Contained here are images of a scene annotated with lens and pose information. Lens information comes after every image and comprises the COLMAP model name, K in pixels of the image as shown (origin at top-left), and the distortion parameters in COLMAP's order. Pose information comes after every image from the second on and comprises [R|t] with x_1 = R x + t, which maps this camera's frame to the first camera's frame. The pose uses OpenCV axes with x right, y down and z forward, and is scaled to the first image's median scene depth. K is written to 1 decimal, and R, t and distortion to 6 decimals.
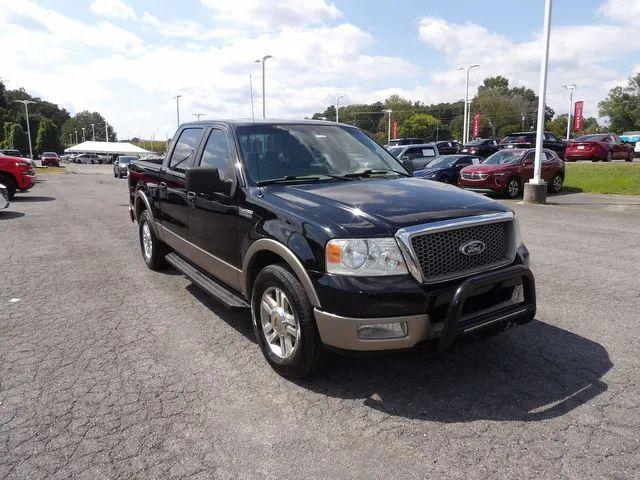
lens RADIAL K [[449.7, 0, 325.6], [0, 449.7, 236.2], [0, 0, 1]] dist [-0.025791, 0.026615]
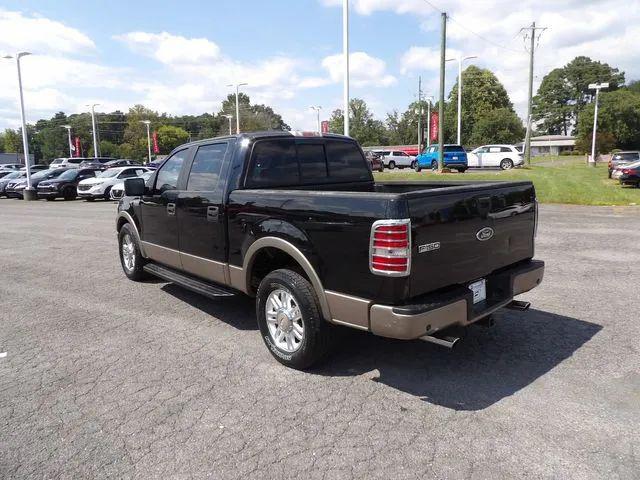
lens RADIAL K [[450.6, 0, 323.8], [0, 450.6, 235.7], [0, 0, 1]] dist [-0.028793, 0.027008]
pose [[0.857606, -0.082188, 0.507698, -0.206311], [0.096230, 0.995358, -0.001422, -0.004106], [-0.505225, 0.050075, 0.861534, 0.004889]]
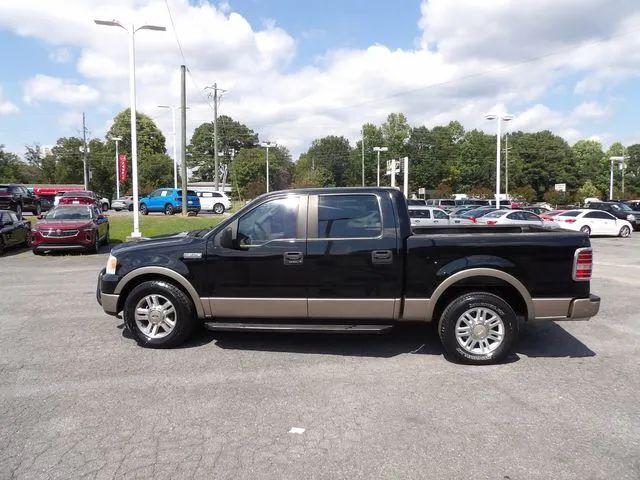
lens RADIAL K [[450.6, 0, 321.7], [0, 450.6, 238.9], [0, 0, 1]] dist [-0.028793, 0.027008]
pose [[0.287884, -0.058107, 0.955901, -0.466178], [0.160512, 0.986965, 0.011654, -0.052872], [-0.944118, 0.150079, 0.293458, 0.252098]]
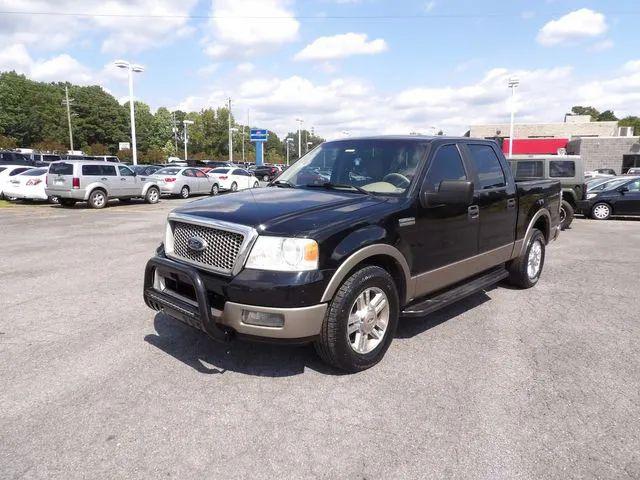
lens RADIAL K [[450.6, 0, 325.2], [0, 450.6, 237.0], [0, 0, 1]] dist [-0.028793, 0.027008]
pose [[-0.606853, -0.119189, 0.785826, -0.321488], [0.126295, 0.961671, 0.243391, -0.116131], [-0.784716, 0.246949, -0.568540, 0.663235]]
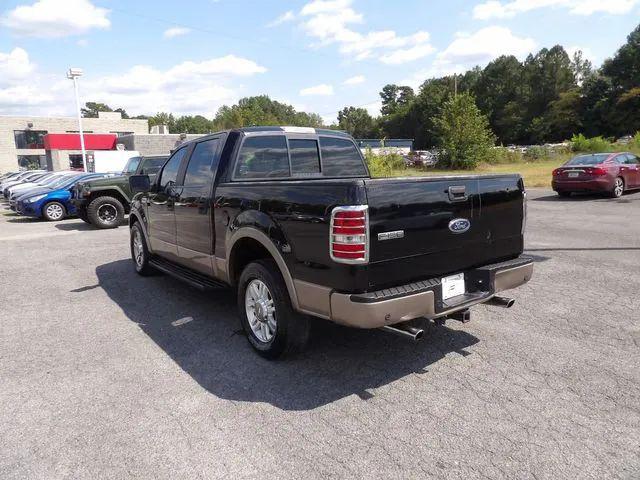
lens RADIAL K [[450.6, 0, 321.7], [0, 450.6, 238.8], [0, 0, 1]] dist [-0.028793, 0.027008]
pose [[-0.998480, 0.034281, -0.043146, -0.081384], [0.018090, 0.943466, 0.330977, -0.140558], [0.052053, 0.329693, -0.942652, 0.777388]]
